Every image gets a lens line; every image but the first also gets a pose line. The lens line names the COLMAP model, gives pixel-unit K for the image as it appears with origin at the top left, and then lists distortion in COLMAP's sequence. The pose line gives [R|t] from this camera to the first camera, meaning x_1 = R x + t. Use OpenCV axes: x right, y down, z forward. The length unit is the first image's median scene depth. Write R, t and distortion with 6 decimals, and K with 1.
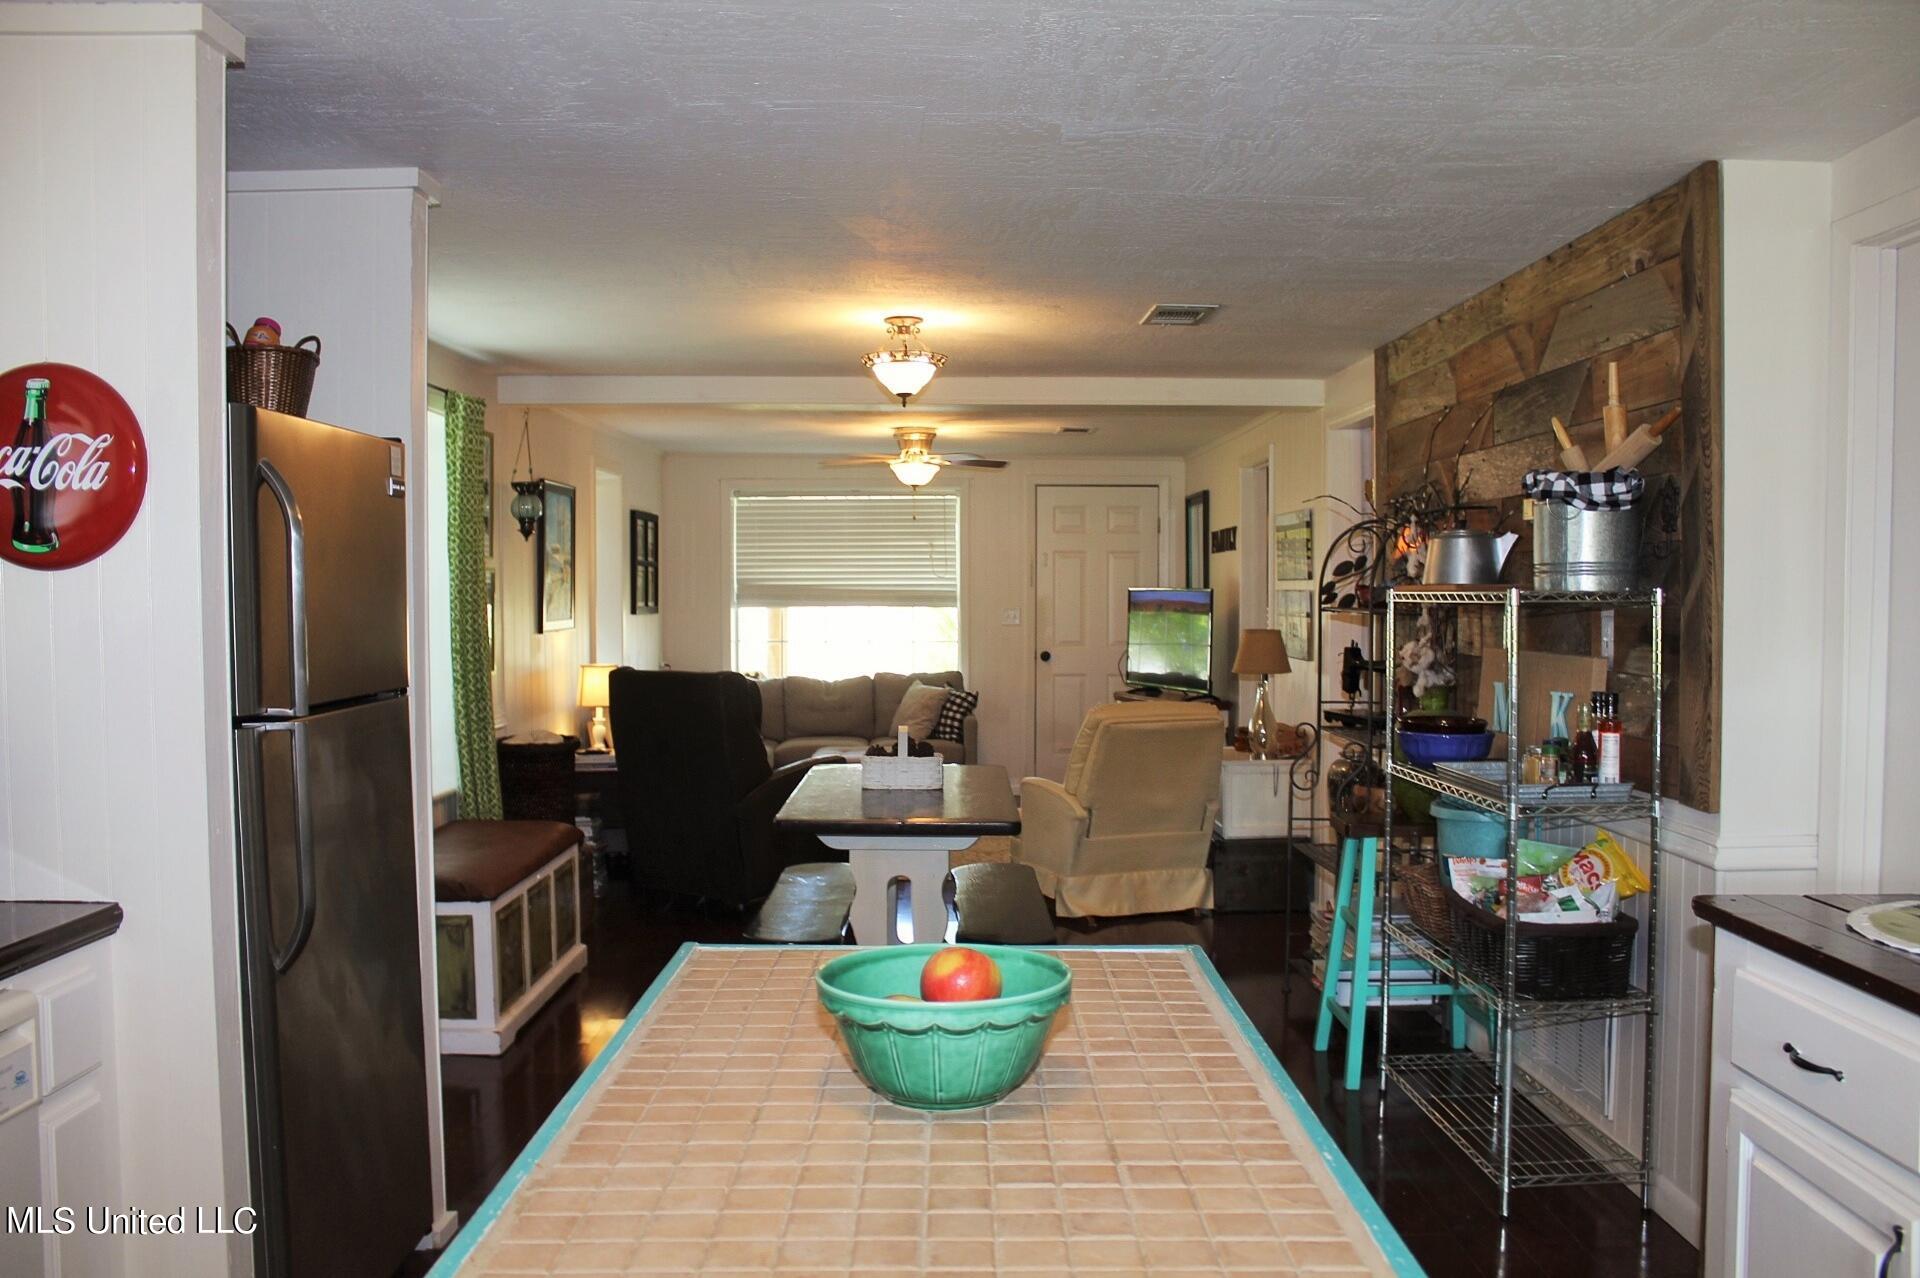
lens RADIAL K [[1592.3, 0, 962.0], [0, 1592.3, 631.9], [0, 0, 1]] dist [-0.115618, 0.017947]
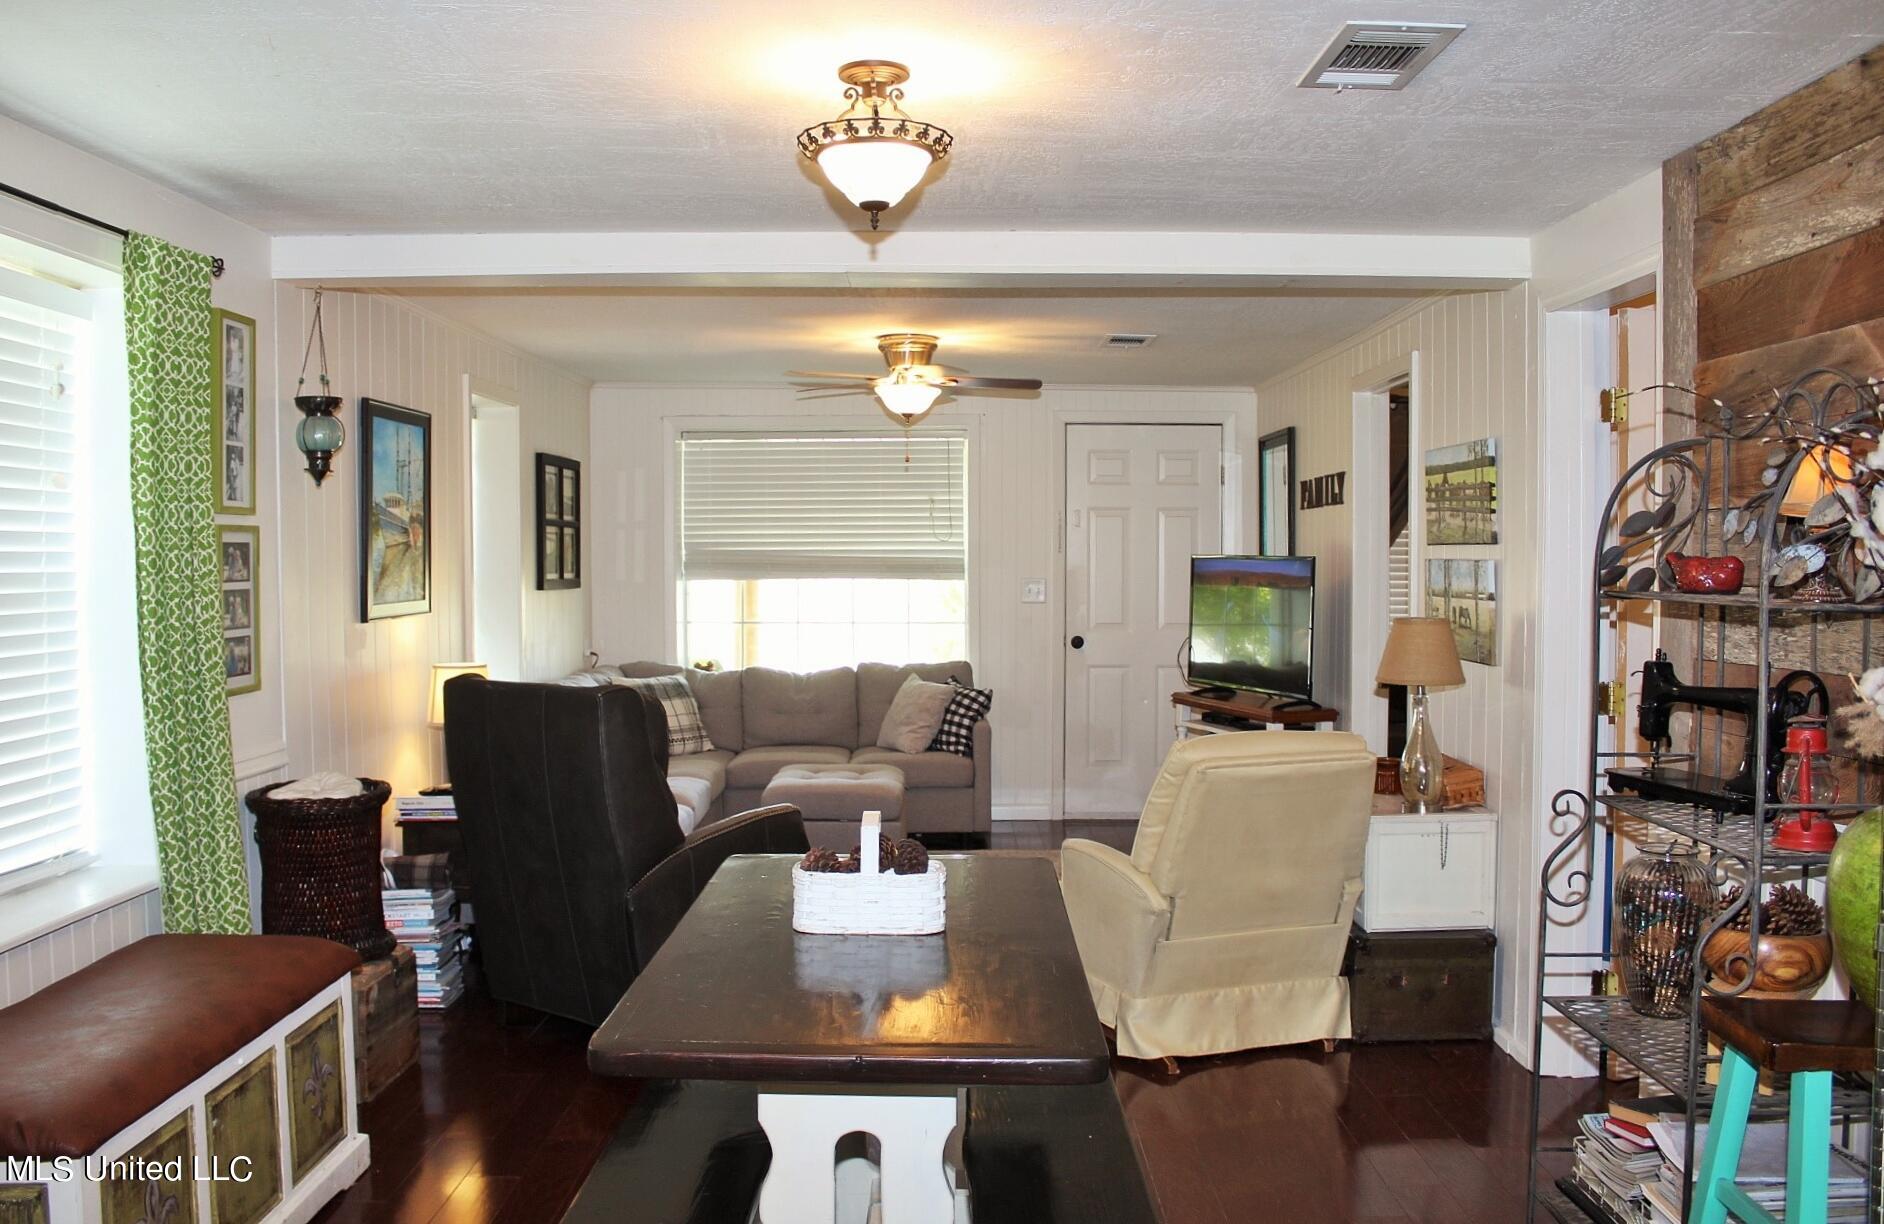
lens RADIAL K [[1598.4, 0, 942.5], [0, 1598.4, 619.5], [0, 0, 1]] dist [-0.106518, 0.018404]
pose [[0.999885, 0.000707, -0.015171, -0.003032], [-0.000498, 0.999905, 0.013808, -0.009635], [0.015180, -0.013799, 0.999790, 0.312220]]
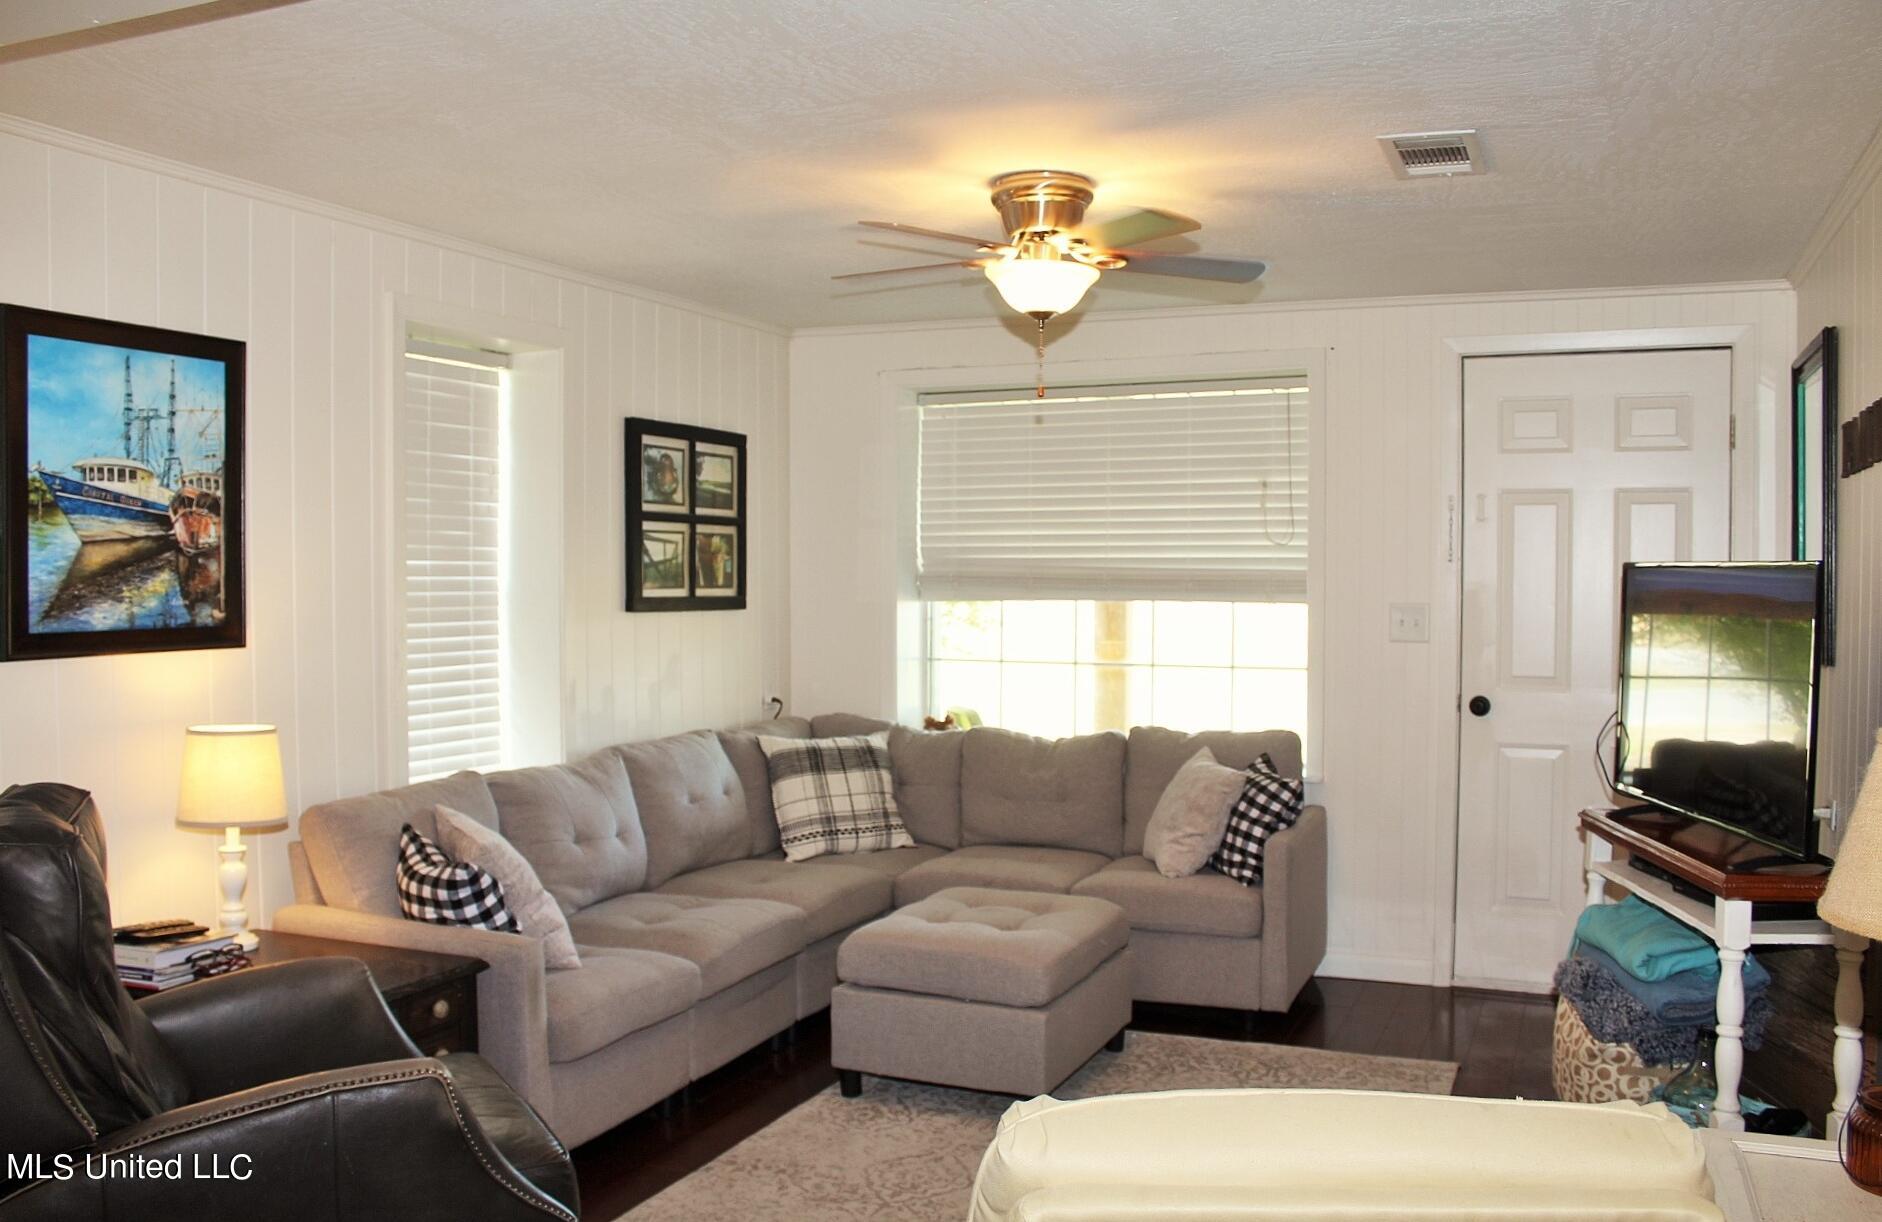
lens RADIAL K [[1596.7, 0, 929.8], [0, 1596.7, 648.5], [0, 0, 1]] dist [-0.106518, 0.018404]
pose [[0.915058, 0.021677, -0.402740, 0.133446], [-0.014211, 0.999667, 0.021518, -0.015005], [0.403072, -0.013967, 0.915062, 0.711138]]
